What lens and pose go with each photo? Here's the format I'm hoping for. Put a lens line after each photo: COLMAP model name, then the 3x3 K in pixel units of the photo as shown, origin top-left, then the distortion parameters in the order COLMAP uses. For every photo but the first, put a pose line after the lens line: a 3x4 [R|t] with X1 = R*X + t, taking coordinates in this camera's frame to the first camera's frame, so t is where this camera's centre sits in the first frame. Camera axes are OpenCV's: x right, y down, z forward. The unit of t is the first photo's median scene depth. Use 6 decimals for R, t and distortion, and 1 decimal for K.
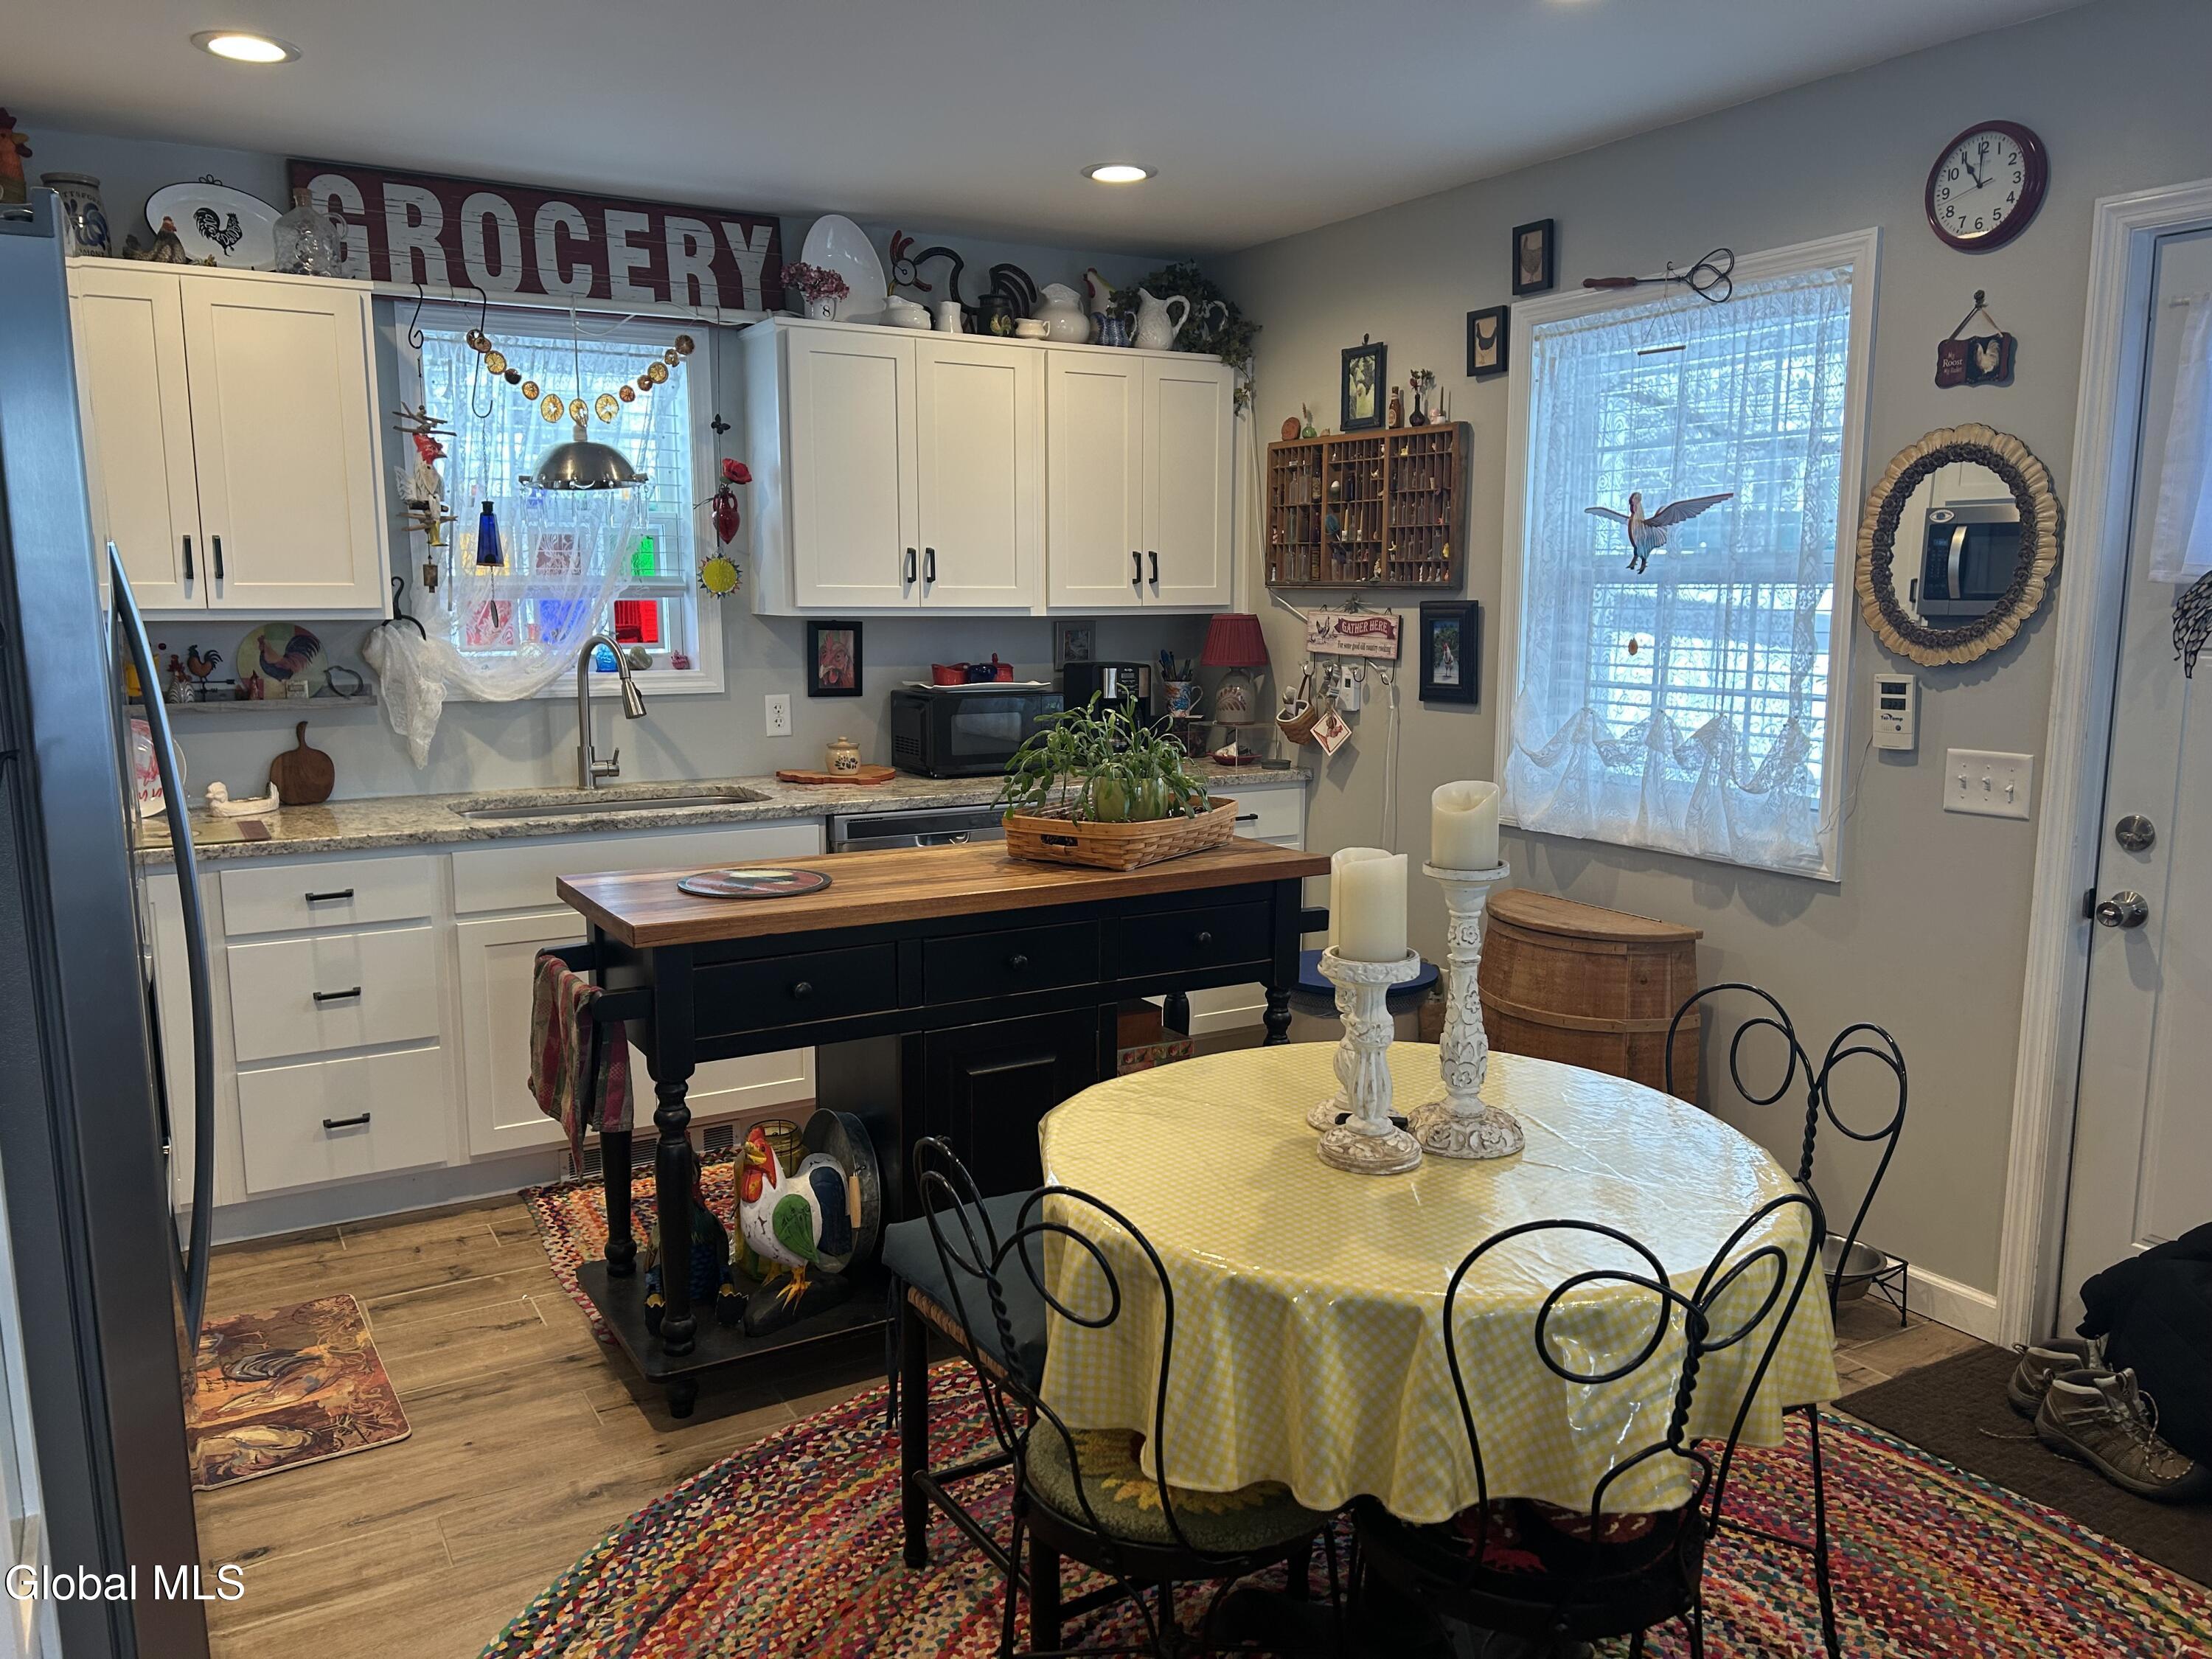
lens RADIAL K [[1663.6, 0, 1121.8], [0, 1663.6, 838.7], [0, 0, 1]] dist [0.078162, -0.093425]
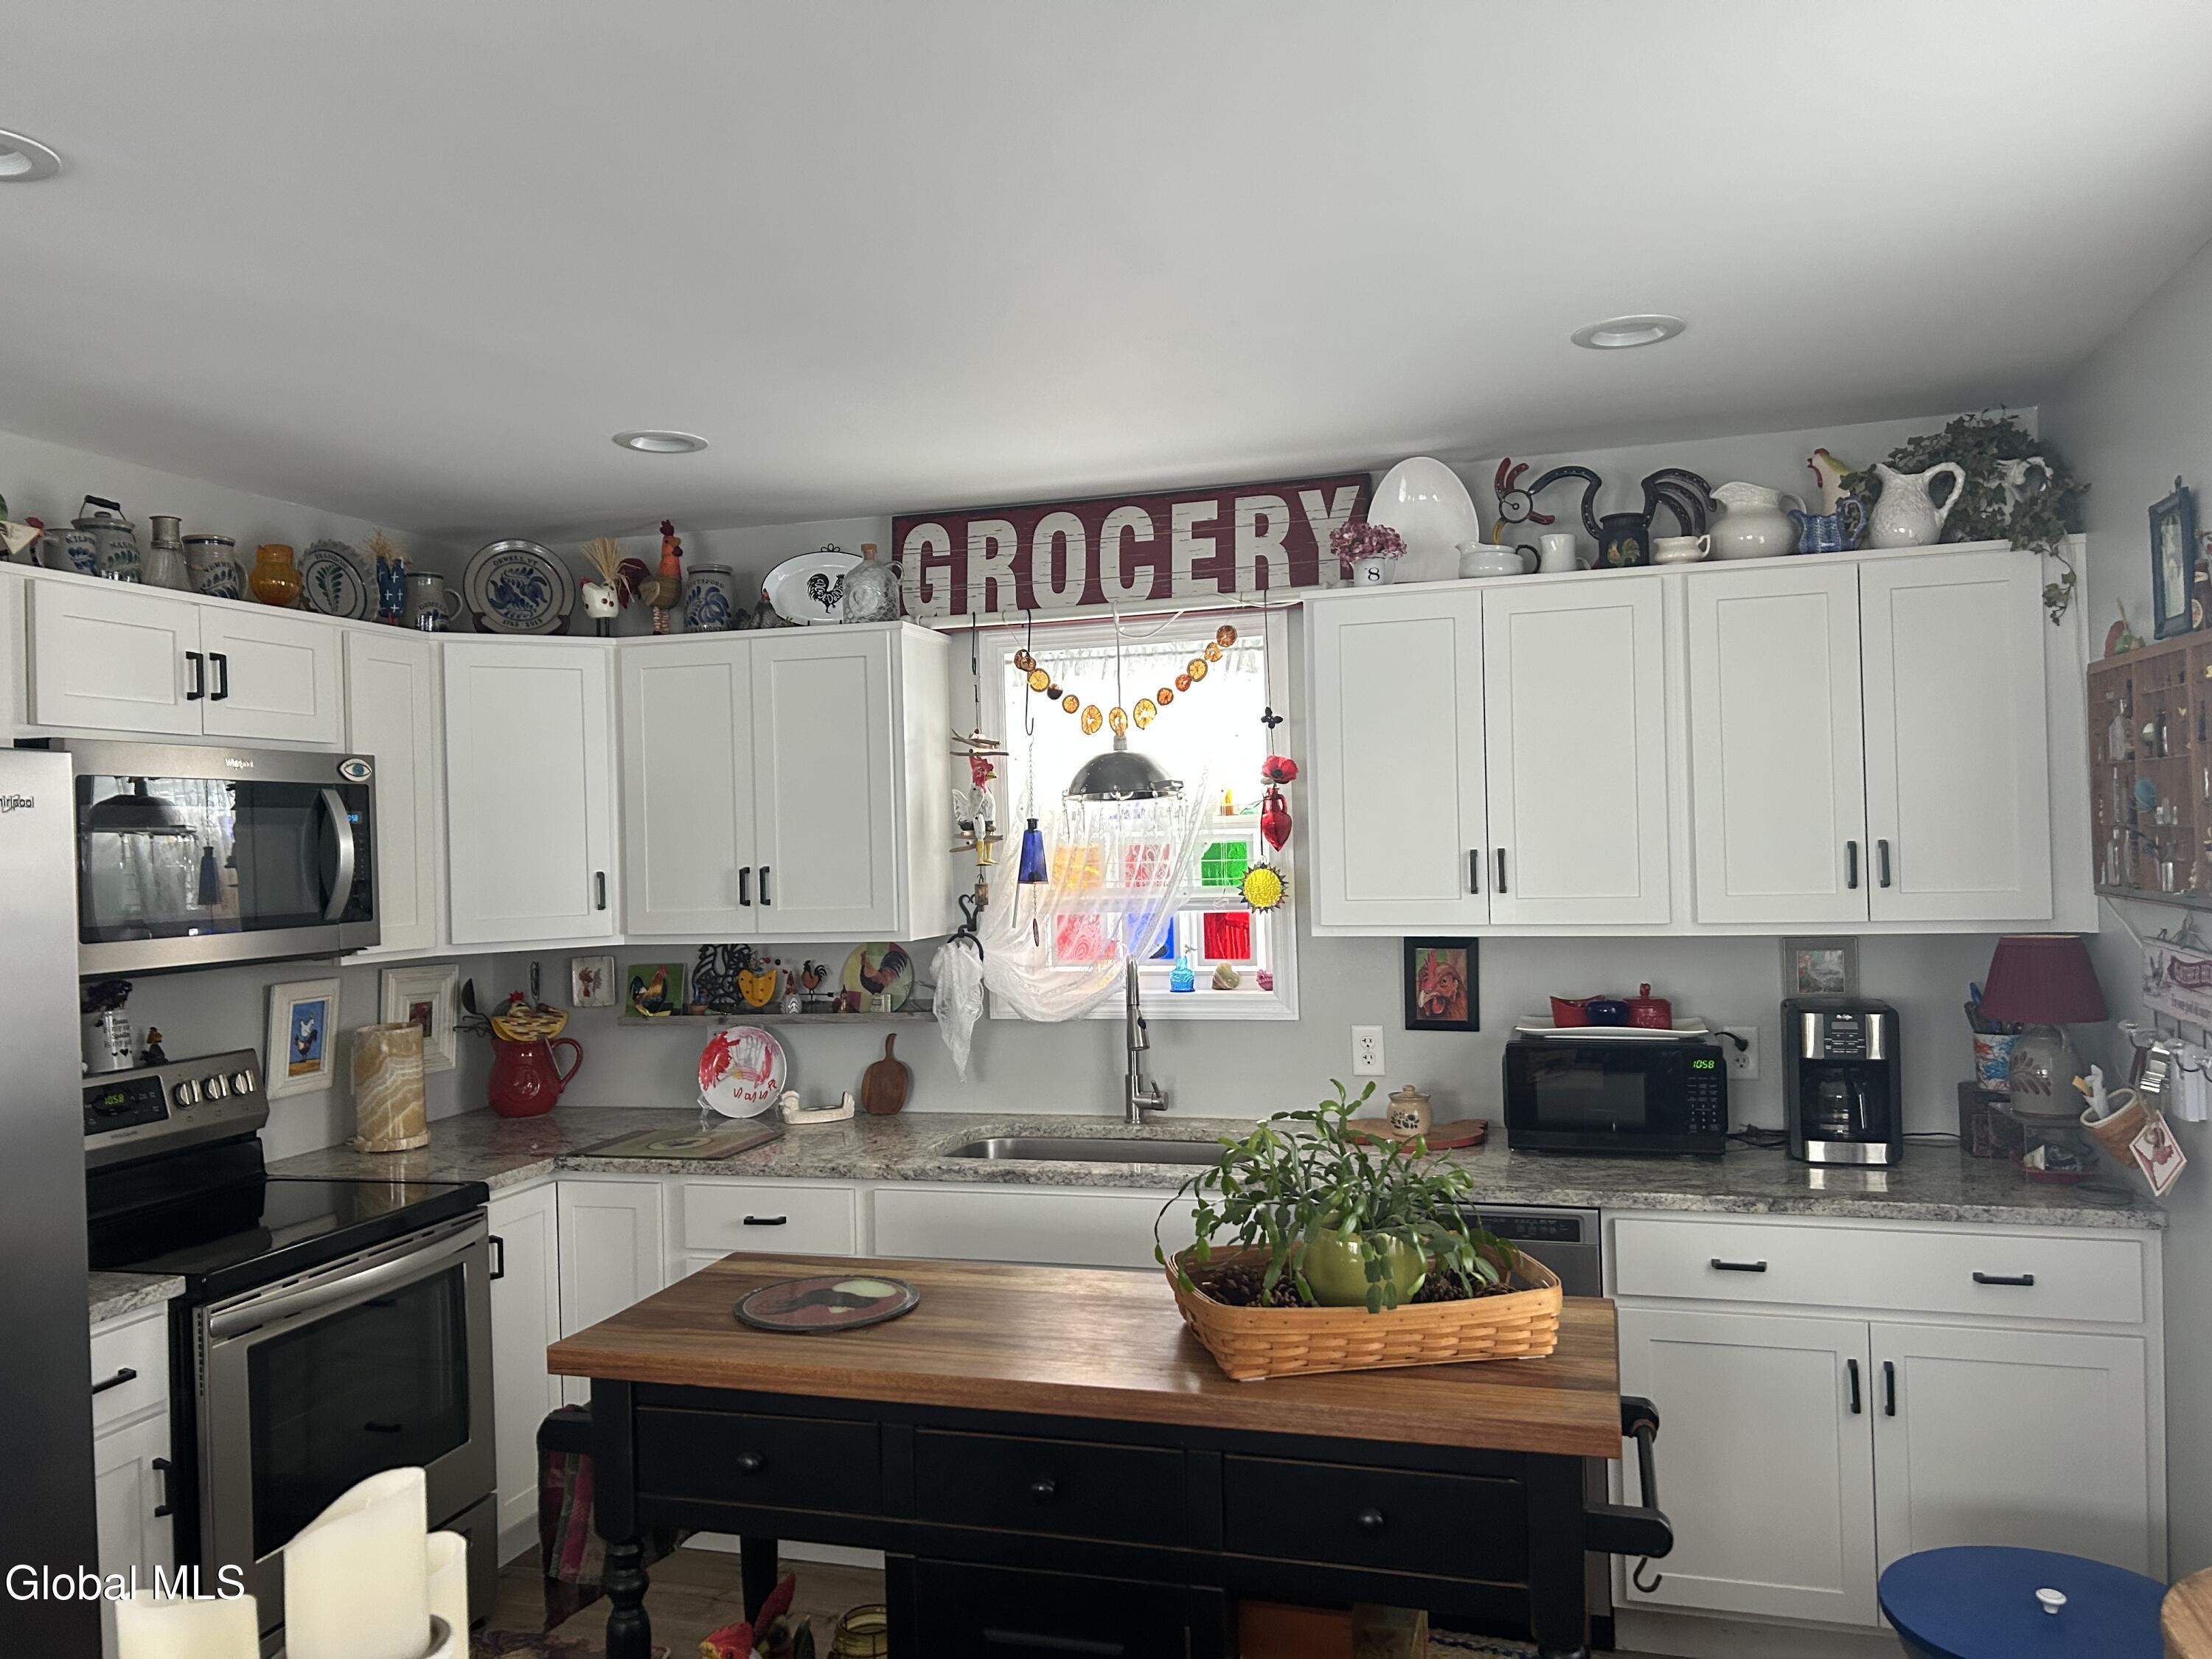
lens RADIAL K [[1663.6, 0, 1101.3], [0, 1663.6, 840.5], [0, 0, 1]] dist [0.078162, -0.093425]
pose [[0.673669, -0.016991, -0.738838, 0.348512], [-0.084176, 0.991465, -0.099552, -0.092153], [0.734224, 0.129258, 0.666489, 0.374795]]
